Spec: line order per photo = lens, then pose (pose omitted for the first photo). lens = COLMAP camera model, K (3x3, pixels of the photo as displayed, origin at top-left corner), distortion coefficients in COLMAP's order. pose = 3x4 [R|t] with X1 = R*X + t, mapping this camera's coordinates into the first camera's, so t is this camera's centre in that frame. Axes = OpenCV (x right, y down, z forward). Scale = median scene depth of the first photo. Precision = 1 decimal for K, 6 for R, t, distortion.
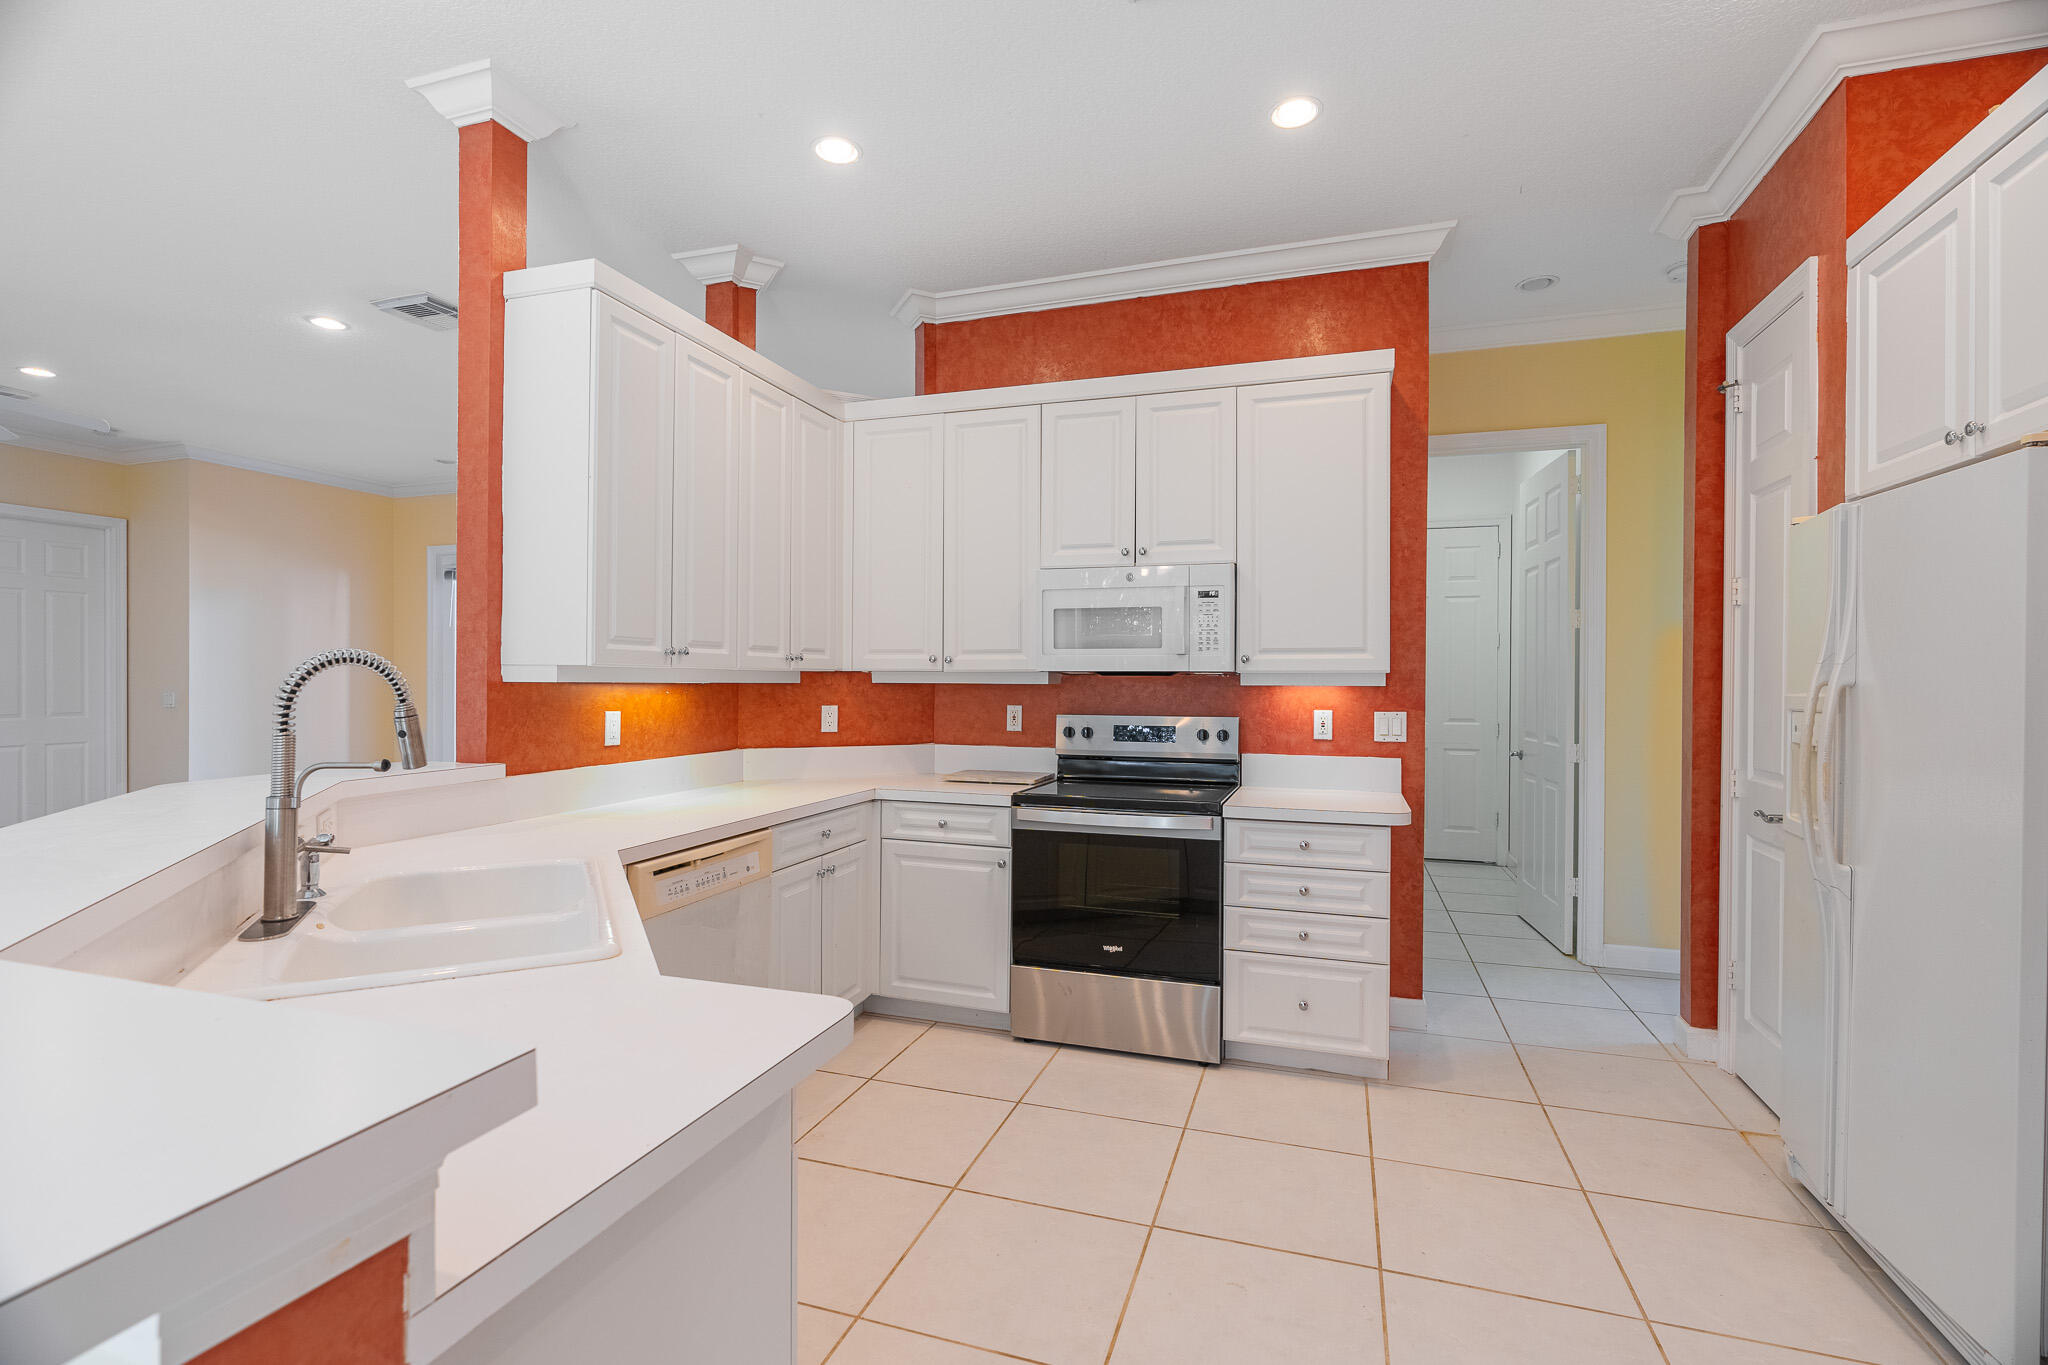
lens RADIAL K [[928.9, 0, 1019.7], [0, 928.9, 683.4], [0, 0, 1]] dist [-0.010490, 0.002371]
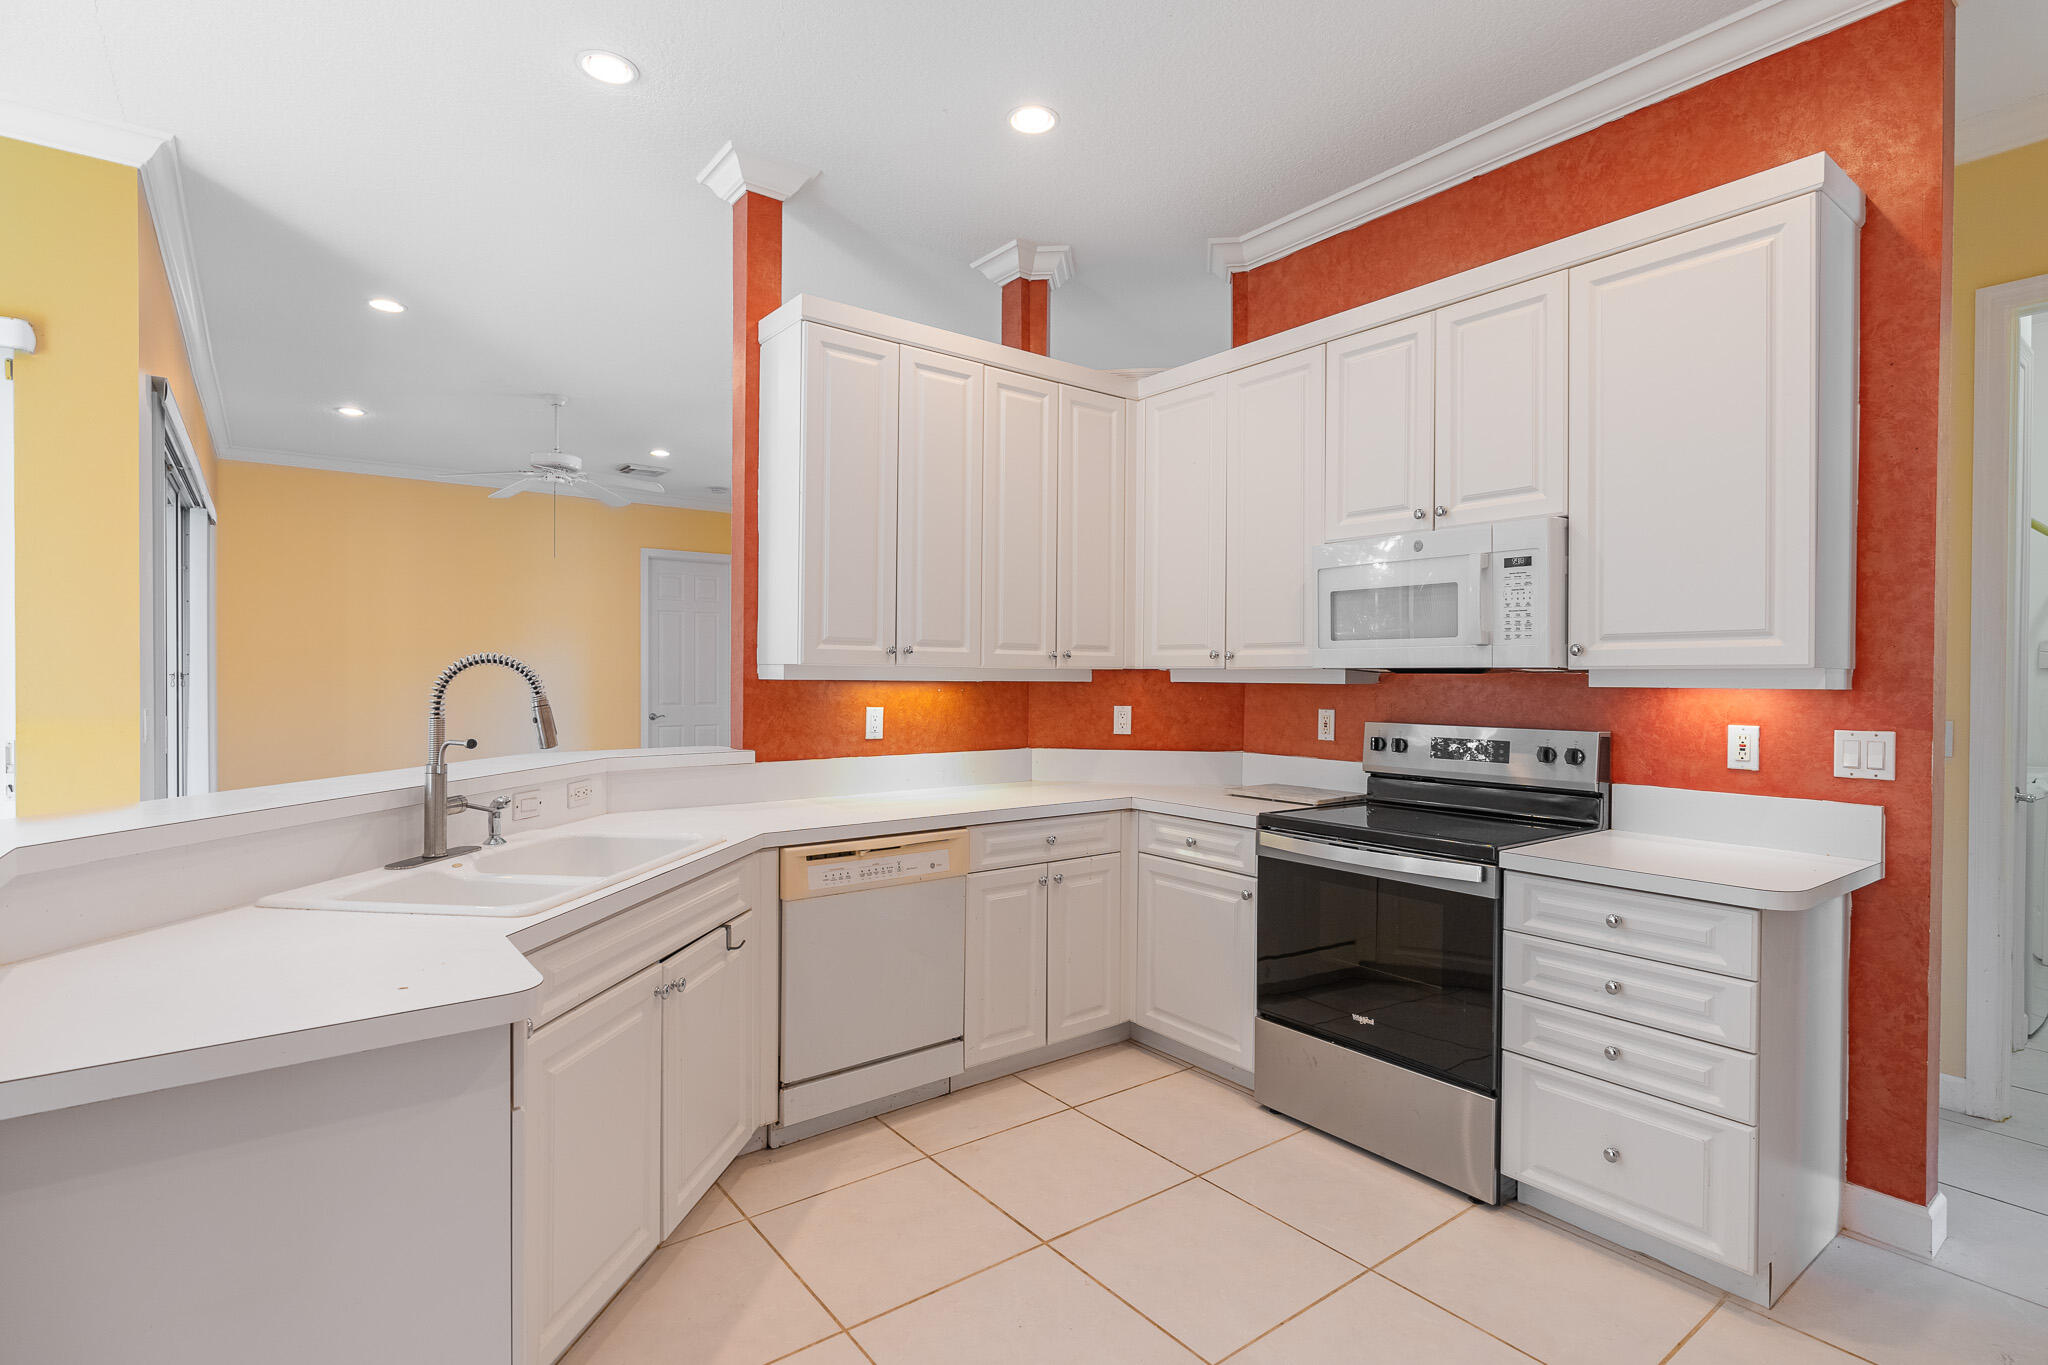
lens RADIAL K [[991.2, 0, 1016.2], [0, 991.2, 682.1], [0, 0, 1]] dist [-0.006069, 0.002503]
pose [[0.826861, 0.003722, -0.562394, 0.309695], [-0.004167, 0.999991, 0.000492, -0.000091], [0.562391, 0.001937, 0.826869, 0.130372]]
